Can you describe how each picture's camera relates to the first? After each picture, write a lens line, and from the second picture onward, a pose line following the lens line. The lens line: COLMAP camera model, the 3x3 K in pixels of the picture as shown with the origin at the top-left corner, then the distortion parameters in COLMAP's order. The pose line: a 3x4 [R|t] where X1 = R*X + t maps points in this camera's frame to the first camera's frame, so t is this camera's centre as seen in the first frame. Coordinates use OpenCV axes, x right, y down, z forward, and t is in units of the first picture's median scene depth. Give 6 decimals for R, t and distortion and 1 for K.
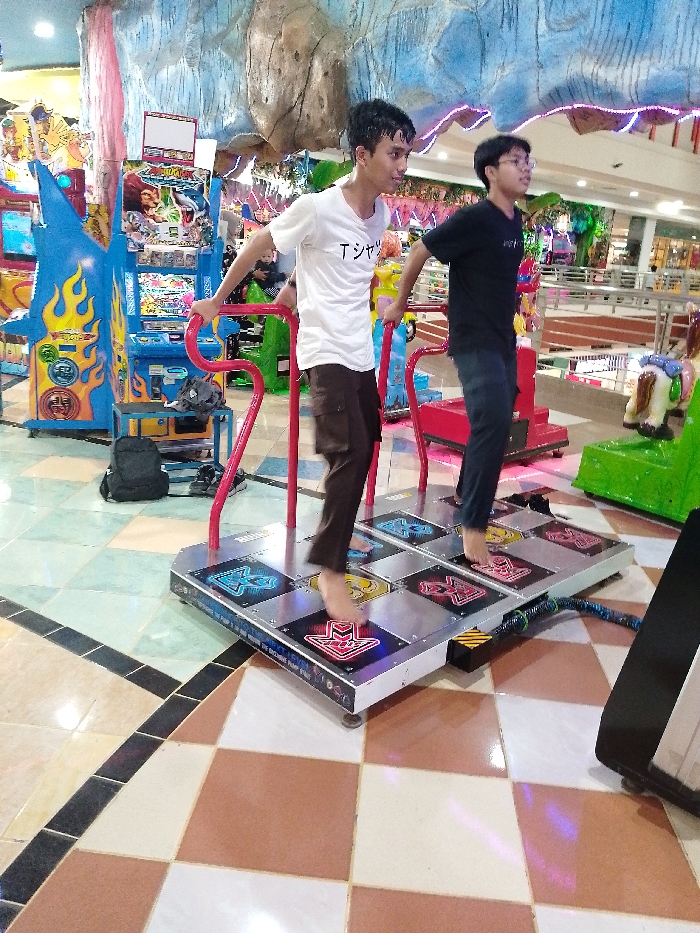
lens RADIAL K [[756.6, 0, 352.0], [0, 756.6, 462.9], [0, 0, 1]] dist [-0.004051, -0.004063]
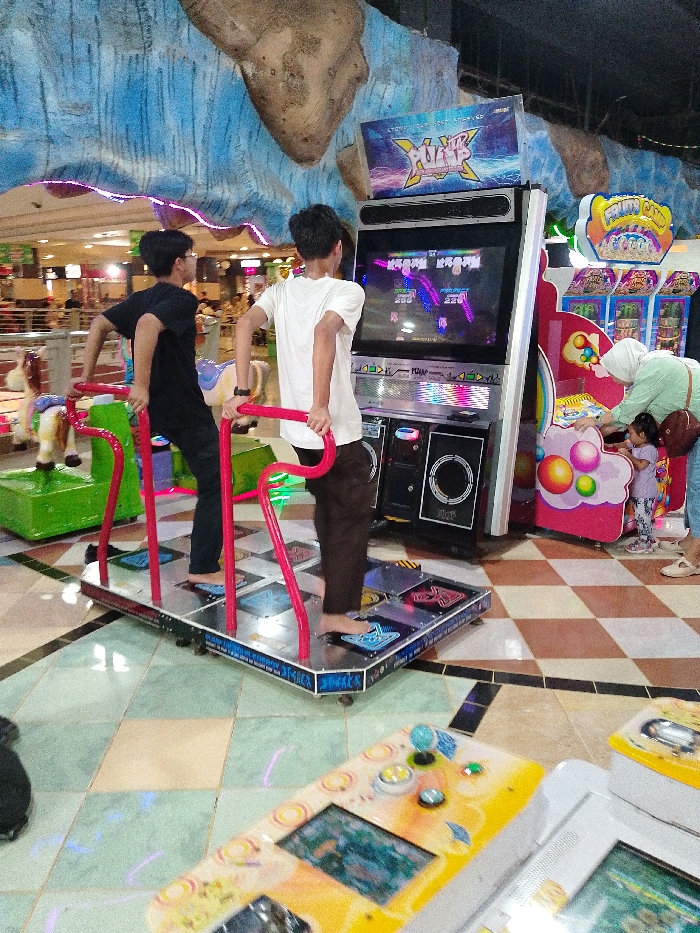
lens RADIAL K [[756.6, 0, 350.9], [0, 756.6, 469.3], [0, 0, 1]] dist [-0.004051, -0.004063]
pose [[-0.106388, -0.303401, 0.946905, -1.230034], [0.276776, 0.905636, 0.321275, -0.474109], [-0.955027, 0.296261, -0.012374, 1.055264]]
